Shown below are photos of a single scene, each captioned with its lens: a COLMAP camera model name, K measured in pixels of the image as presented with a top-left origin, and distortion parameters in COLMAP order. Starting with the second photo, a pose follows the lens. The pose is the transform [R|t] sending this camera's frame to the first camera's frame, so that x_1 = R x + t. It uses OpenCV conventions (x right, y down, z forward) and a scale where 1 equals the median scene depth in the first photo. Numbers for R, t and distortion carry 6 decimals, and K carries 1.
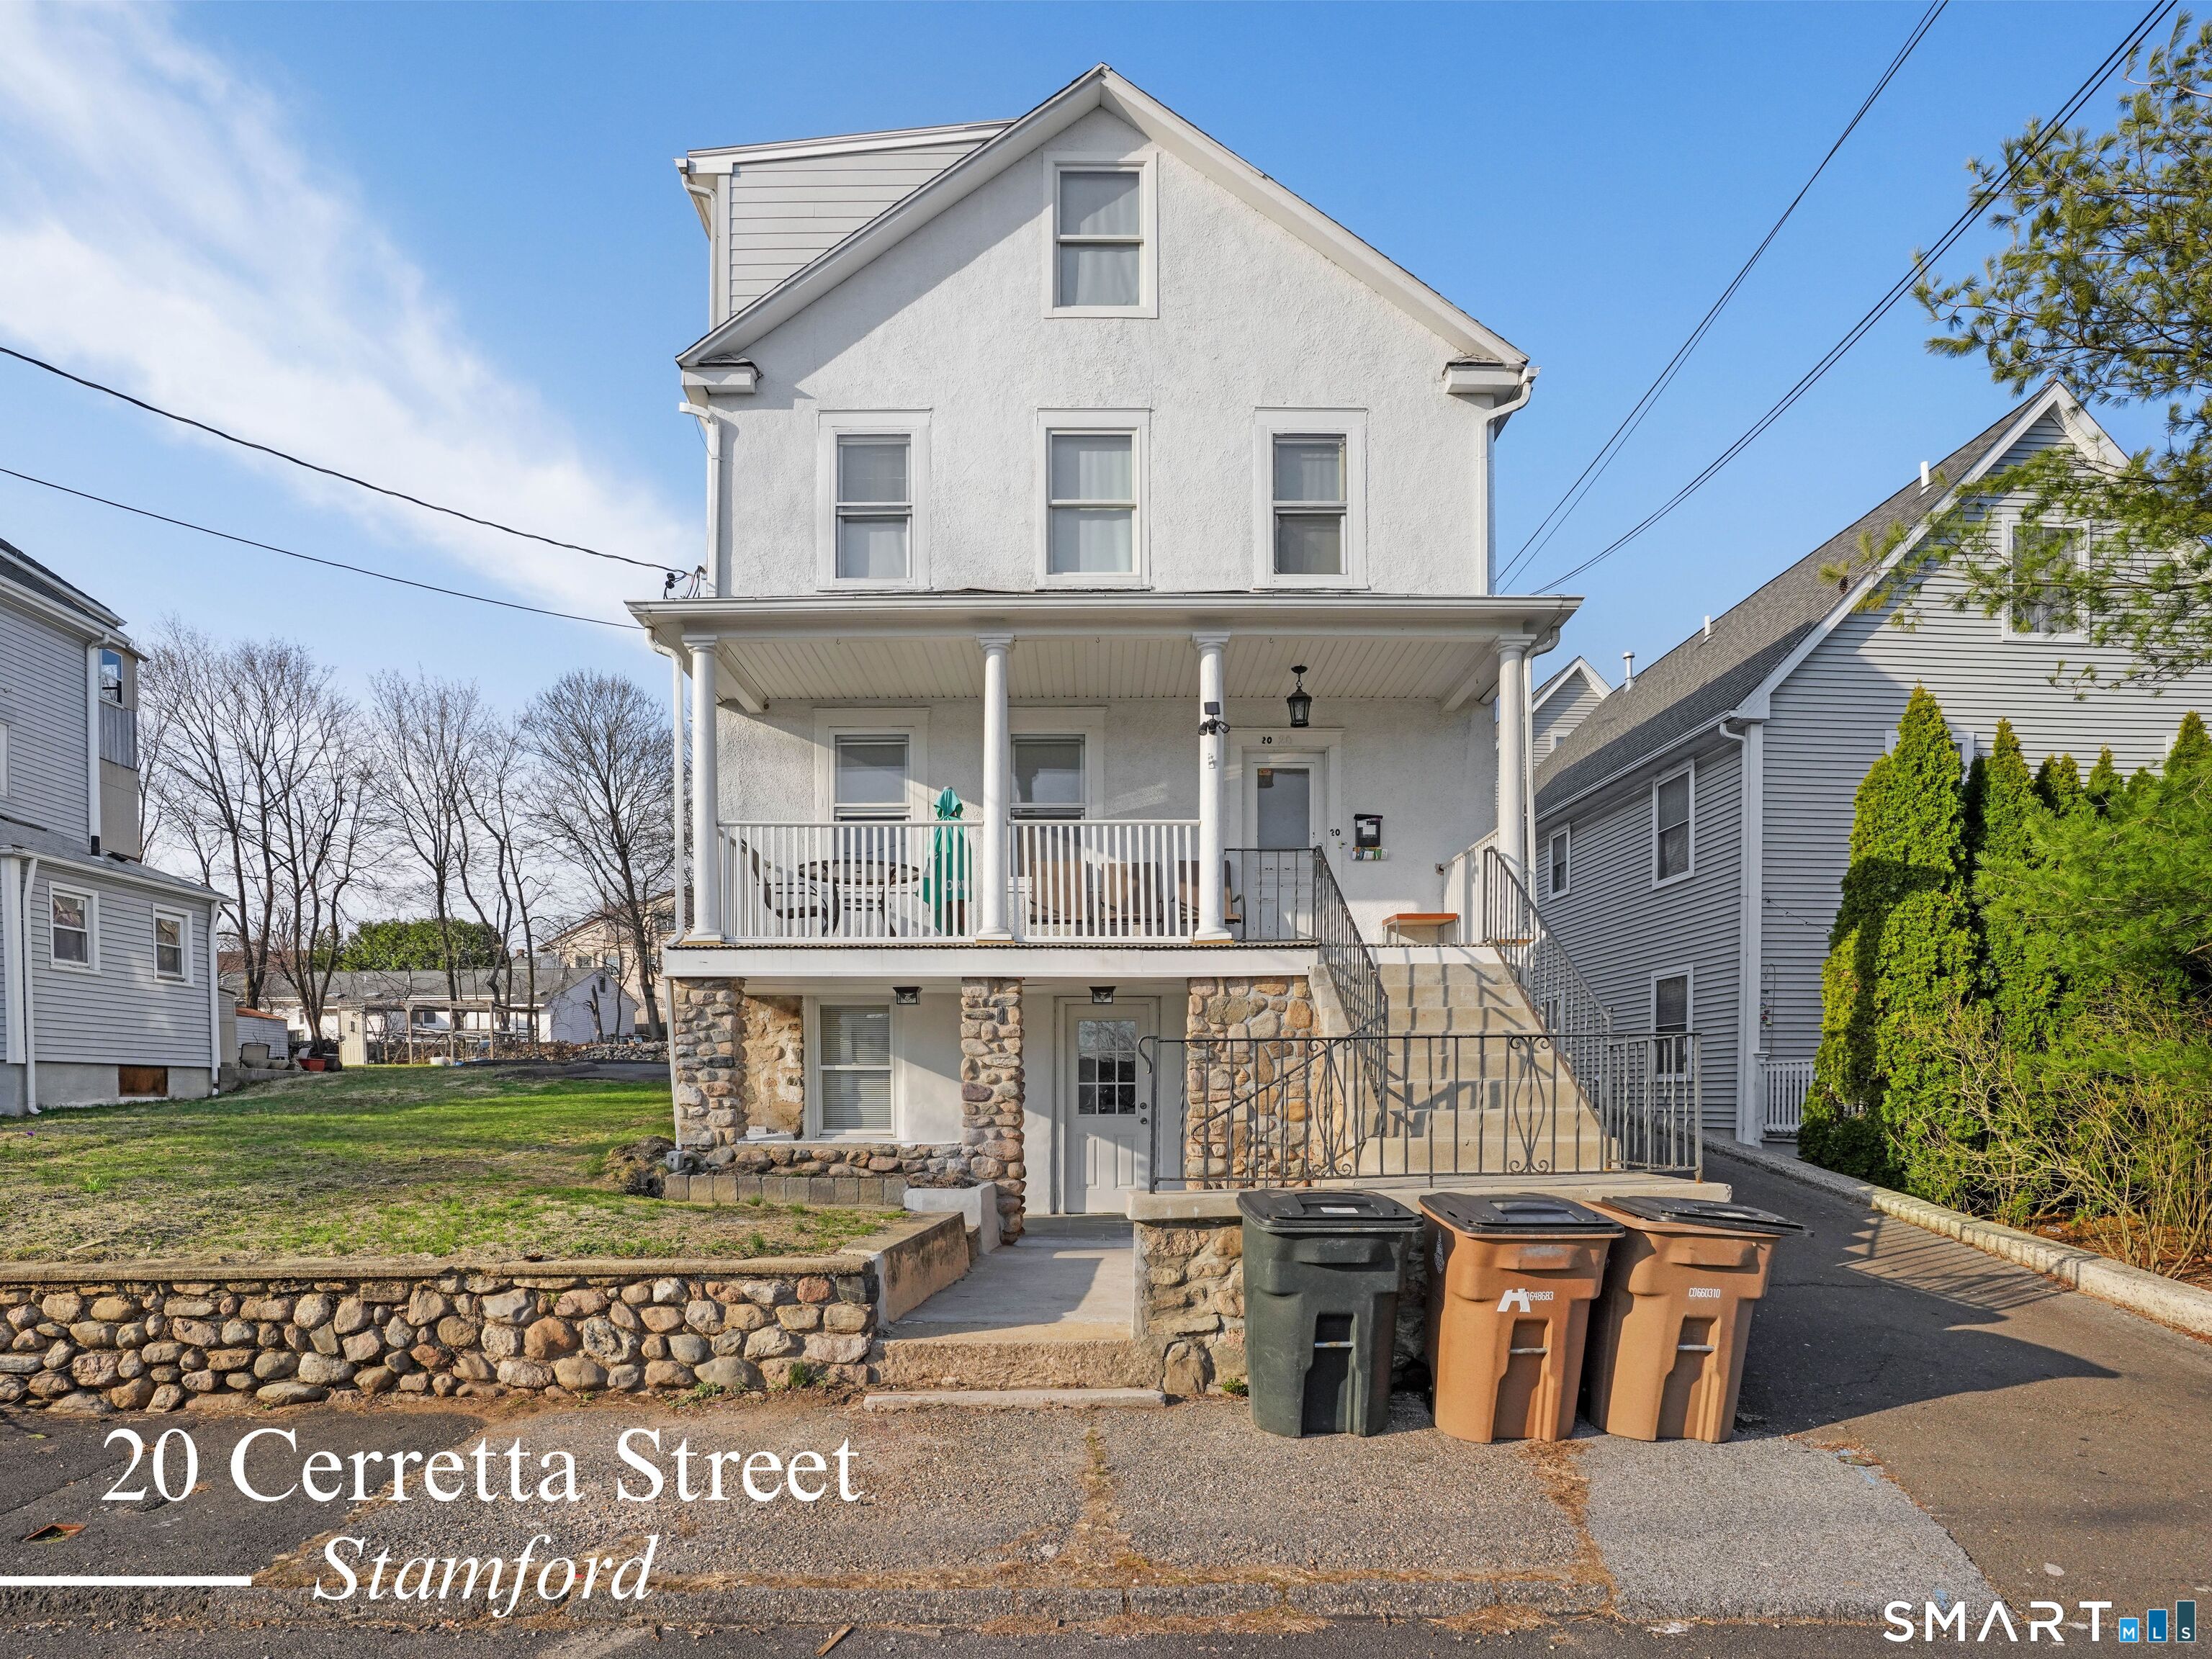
lens RADIAL K [[1271.6, 0, 1080.4], [0, 1271.6, 931.3], [0, 0, 1]] dist [-0.050907, 0.002566]
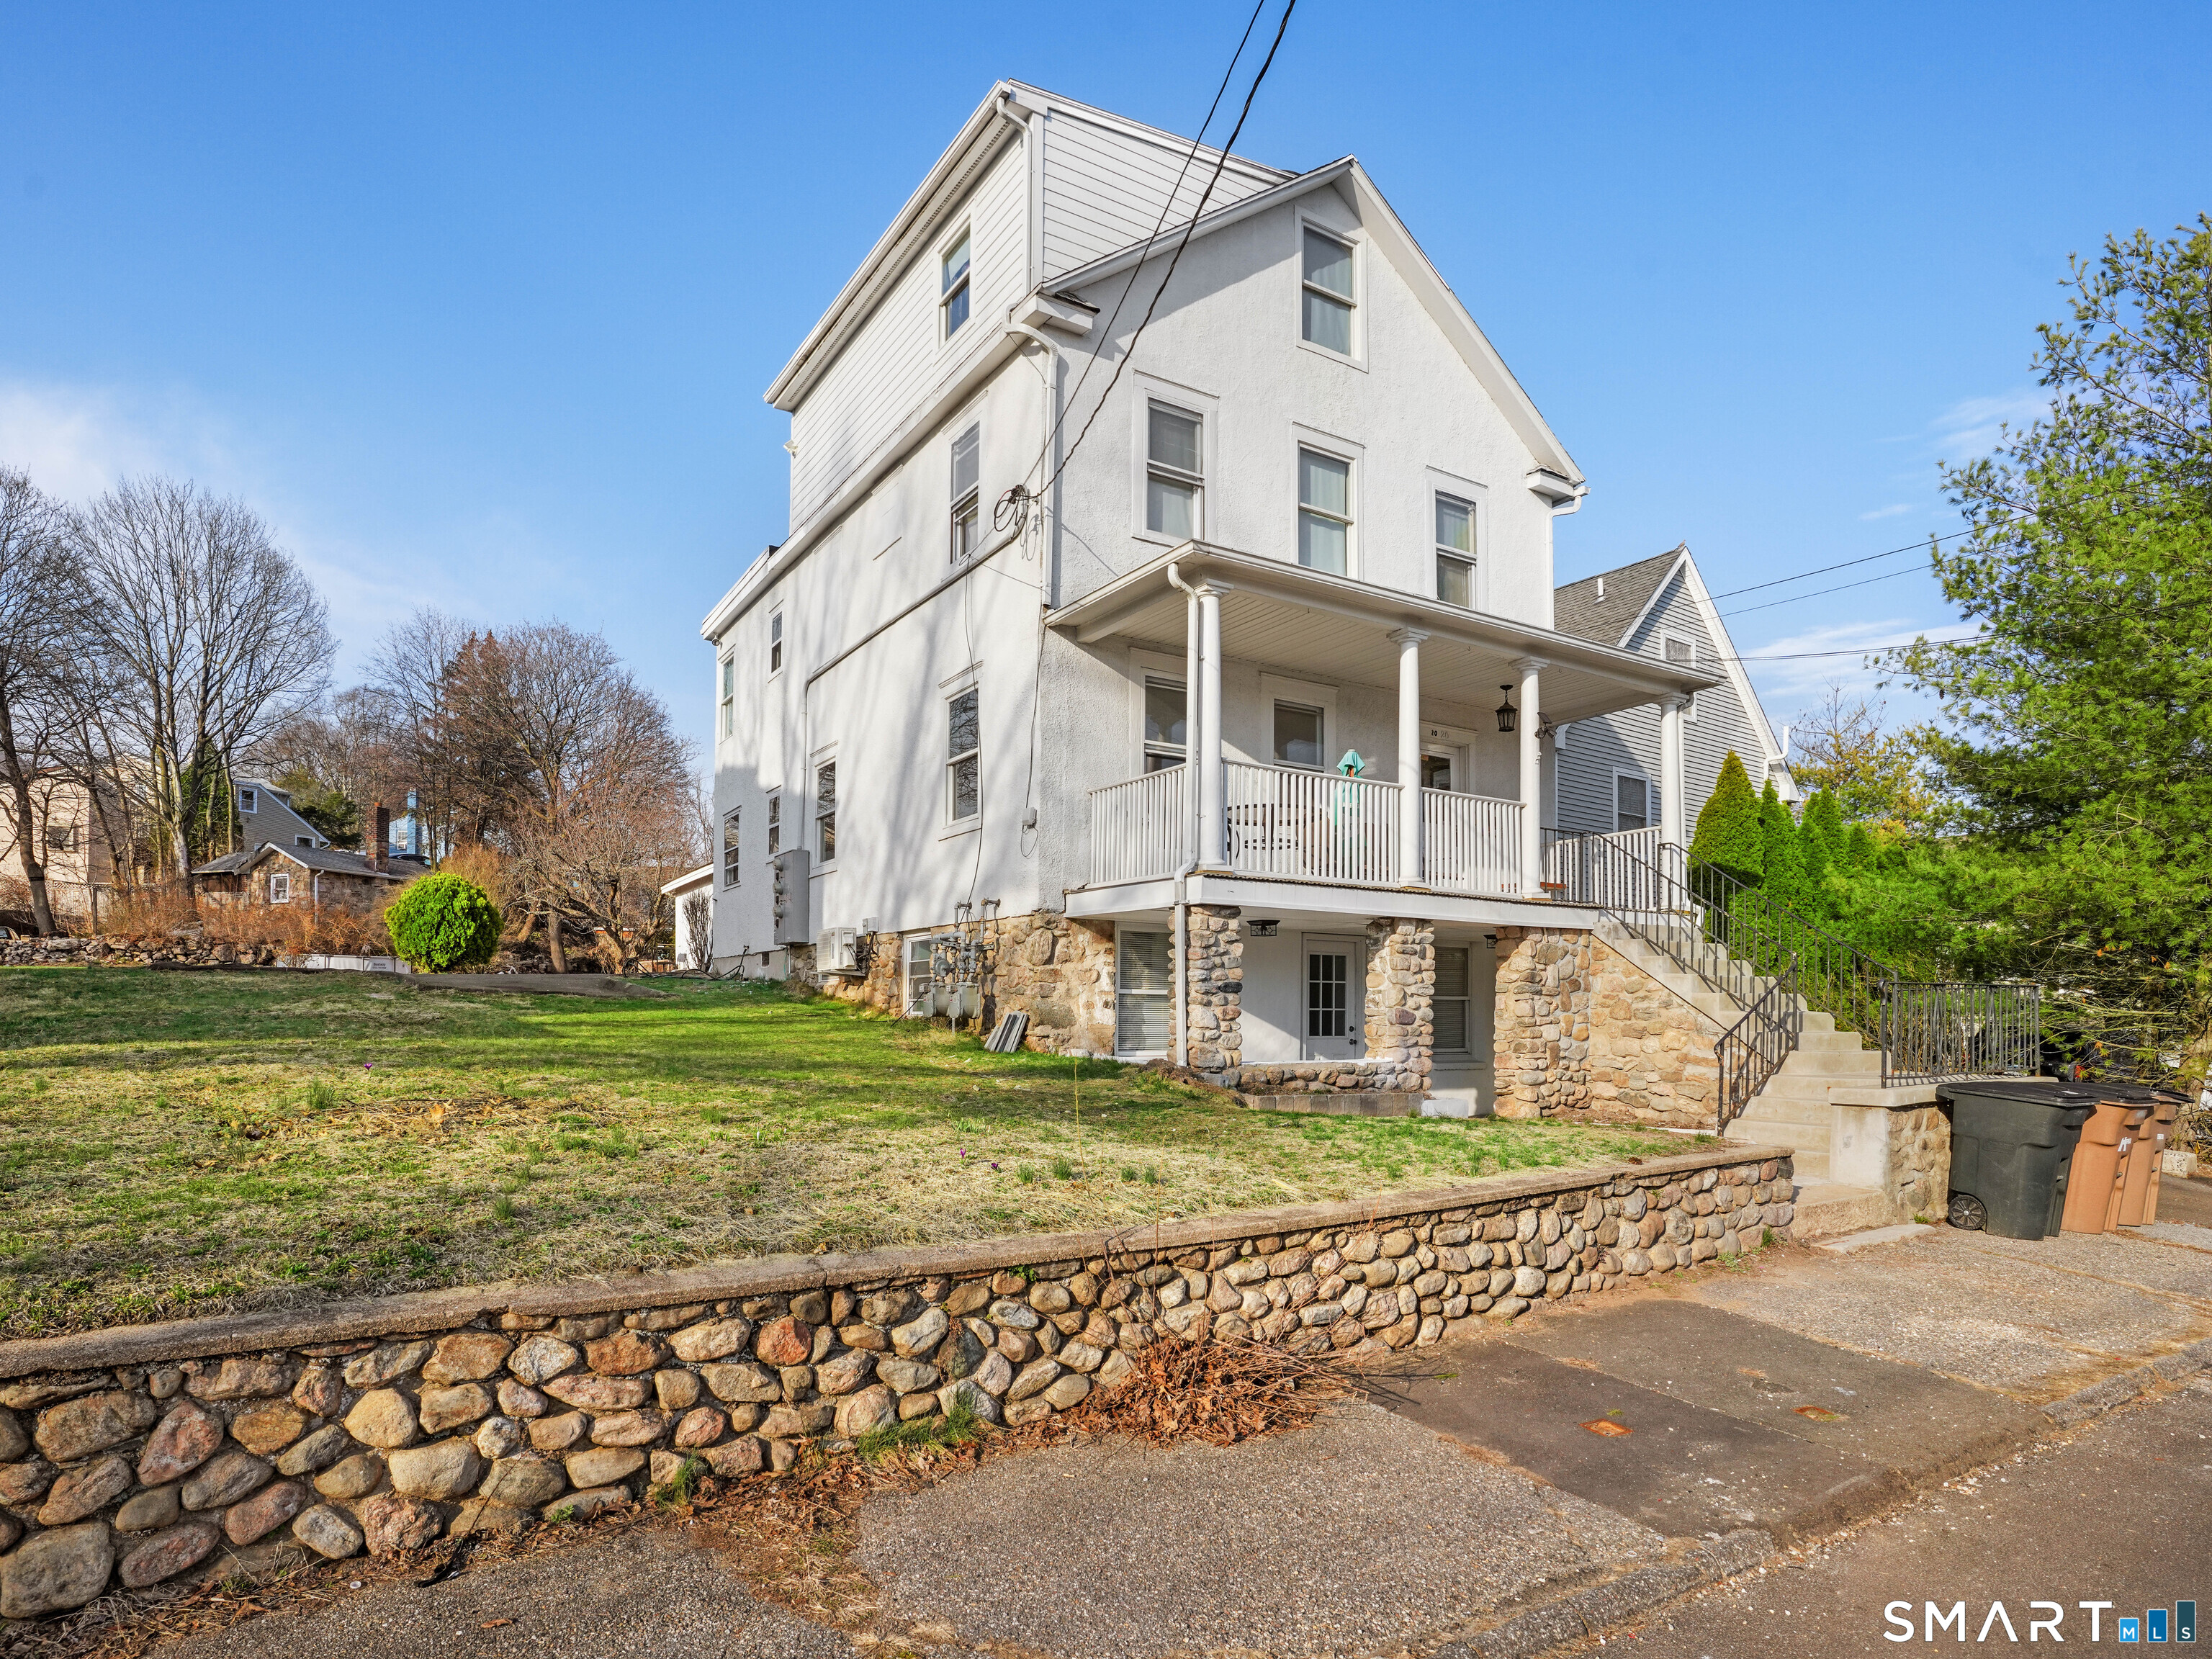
lens RADIAL K [[1239.2, 0, 1111.9], [0, 1239.2, 770.0], [0, 0, 1]] dist [-0.029909, 0.000491]
pose [[0.849185, 0.112489, 0.515975, -0.896151], [-0.076987, 0.992982, -0.089778, 0.022885], [-0.522453, 0.036515, 0.851886, 0.159351]]
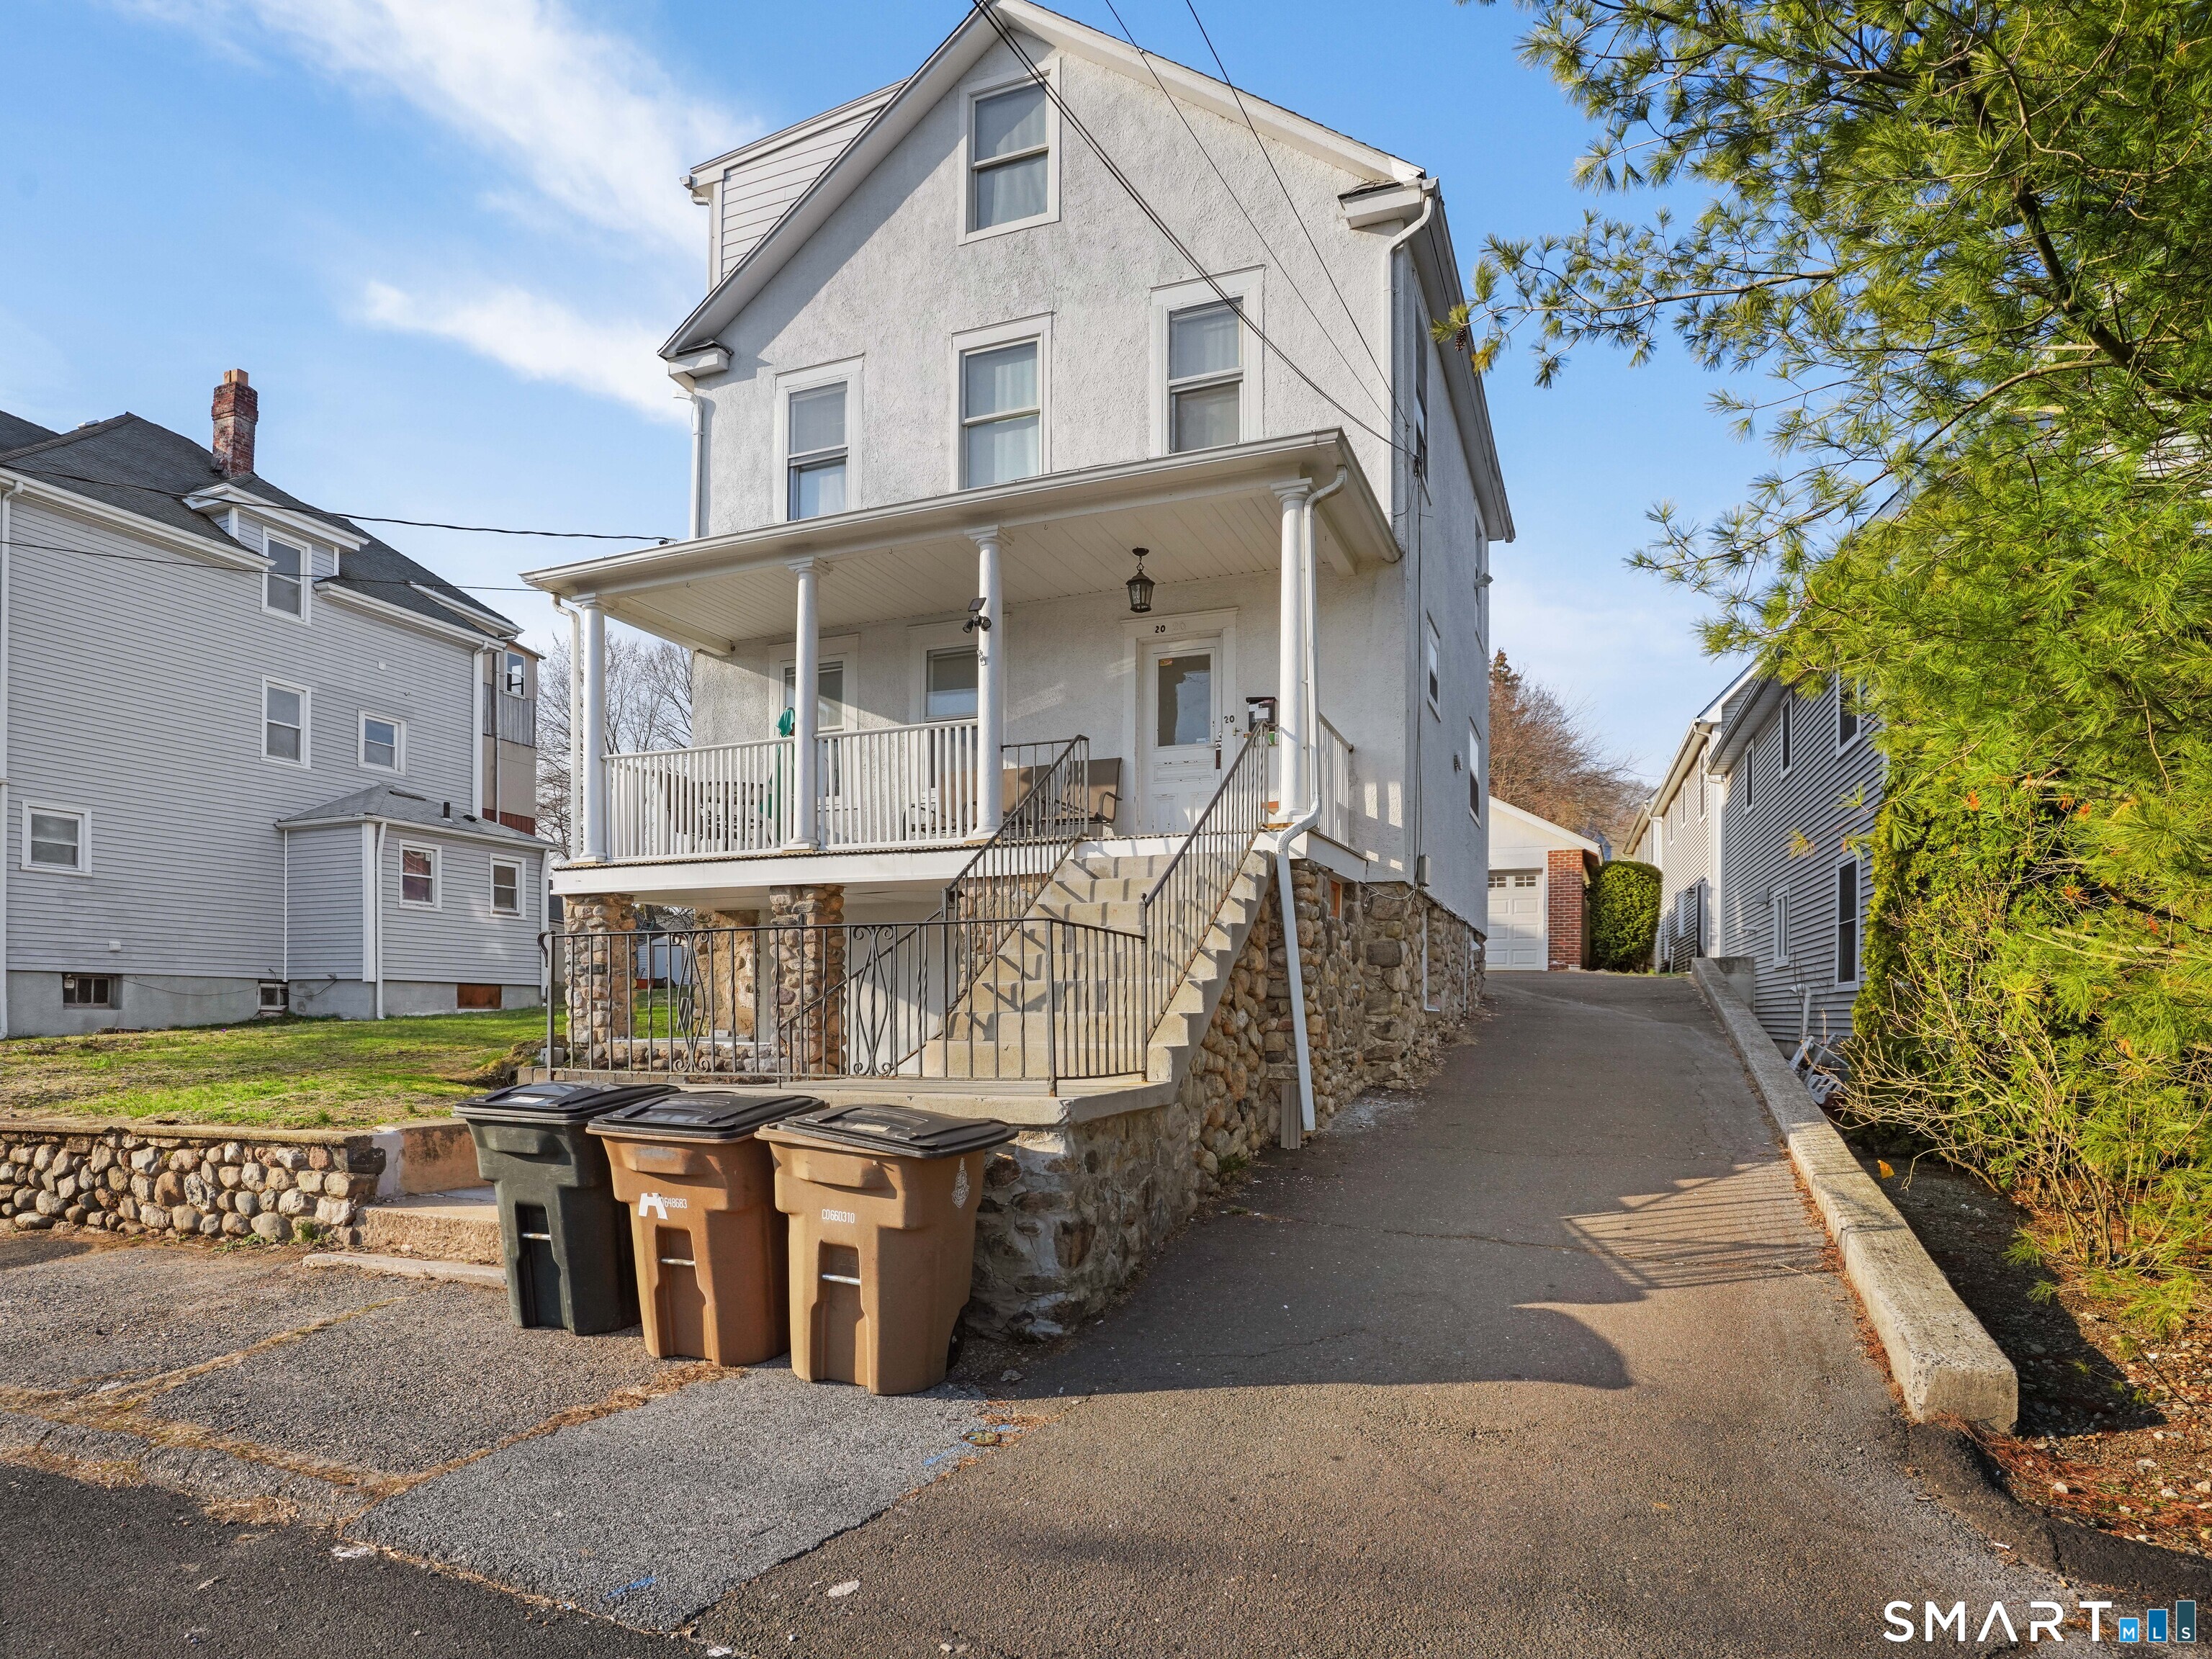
lens RADIAL K [[1240.3, 0, 1106.0], [0, 1240.3, 829.5], [0, 0, 1]] dist [-0.065788, 0.027944]
pose [[0.932049, -0.051227, -0.358694, 0.522740], [0.044104, 0.998634, -0.028019, 0.029138], [0.359639, 0.010295, 0.933035, 0.140582]]
